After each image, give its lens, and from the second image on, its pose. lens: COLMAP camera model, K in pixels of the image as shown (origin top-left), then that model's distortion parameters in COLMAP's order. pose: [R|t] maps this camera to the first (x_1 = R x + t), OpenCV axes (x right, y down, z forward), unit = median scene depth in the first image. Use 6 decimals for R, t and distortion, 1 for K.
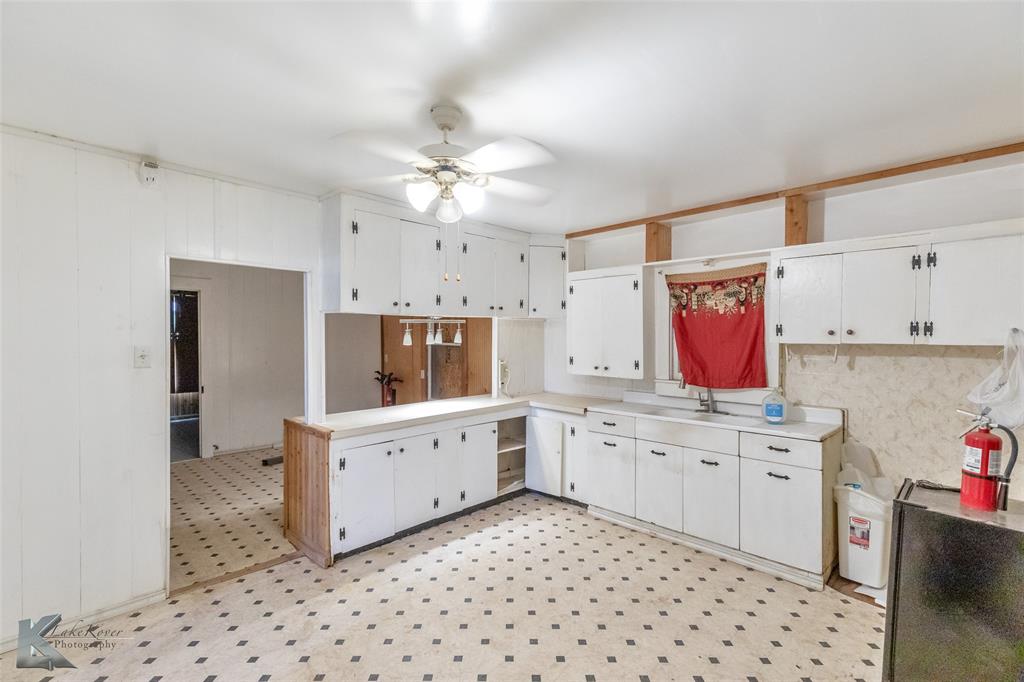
lens RADIAL K [[459.8, 0, 509.0], [0, 459.8, 345.8], [0, 0, 1]] dist [0.000791, 0.000054]
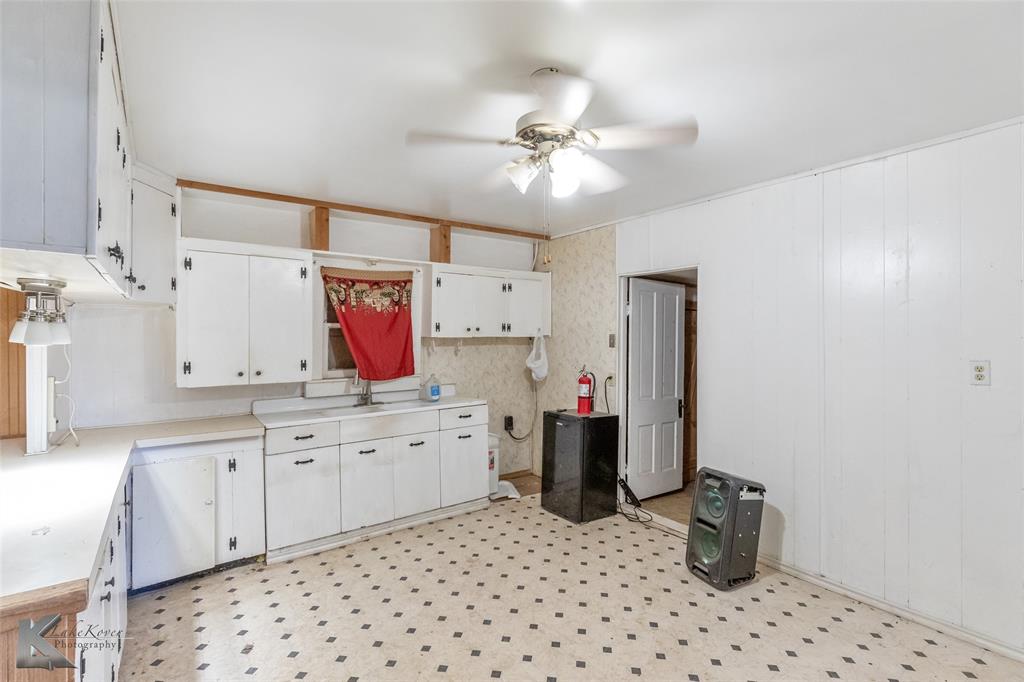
lens RADIAL K [[471.3, 0, 514.3], [0, 471.3, 344.3], [0, 0, 1]] dist [0.000850, -0.000187]
pose [[0.153012, -0.014257, 0.988121, -0.598250], [0.029695, 0.999511, 0.009823, 0.005930], [-0.987778, 0.027839, 0.153360, 0.527045]]
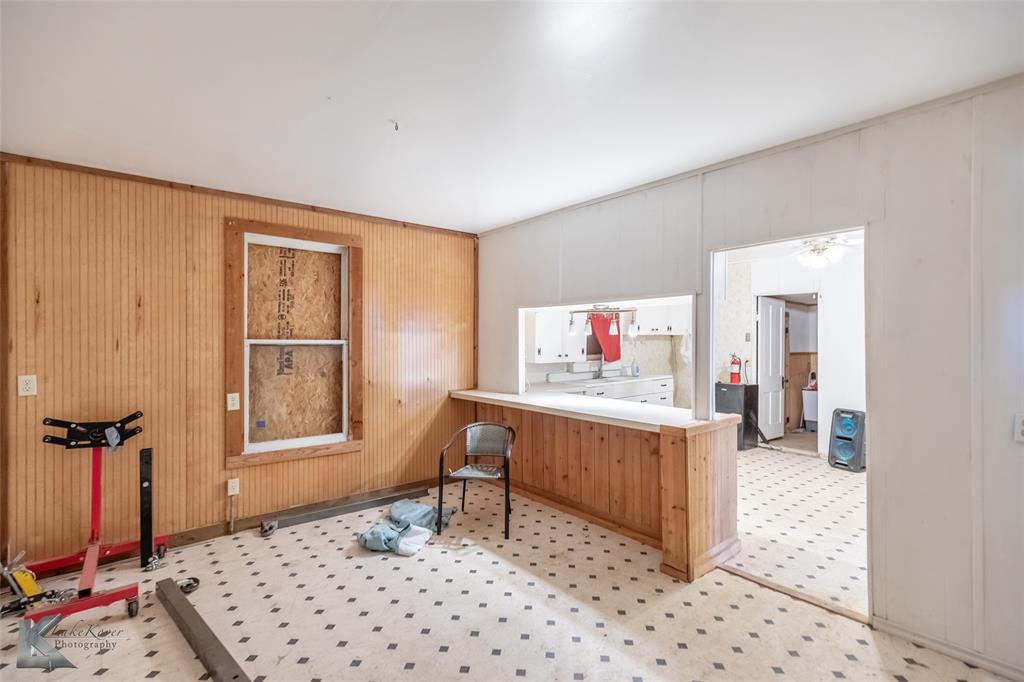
lens RADIAL K [[459.8, 0, 509.0], [0, 459.8, 345.8], [0, 0, 1]] dist [0.000791, 0.000054]
pose [[0.094067, -0.013765, 0.995471, -1.253417], [0.026797, 0.999577, 0.011290, 0.004090], [-0.995205, 0.025614, 0.094396, 1.217594]]
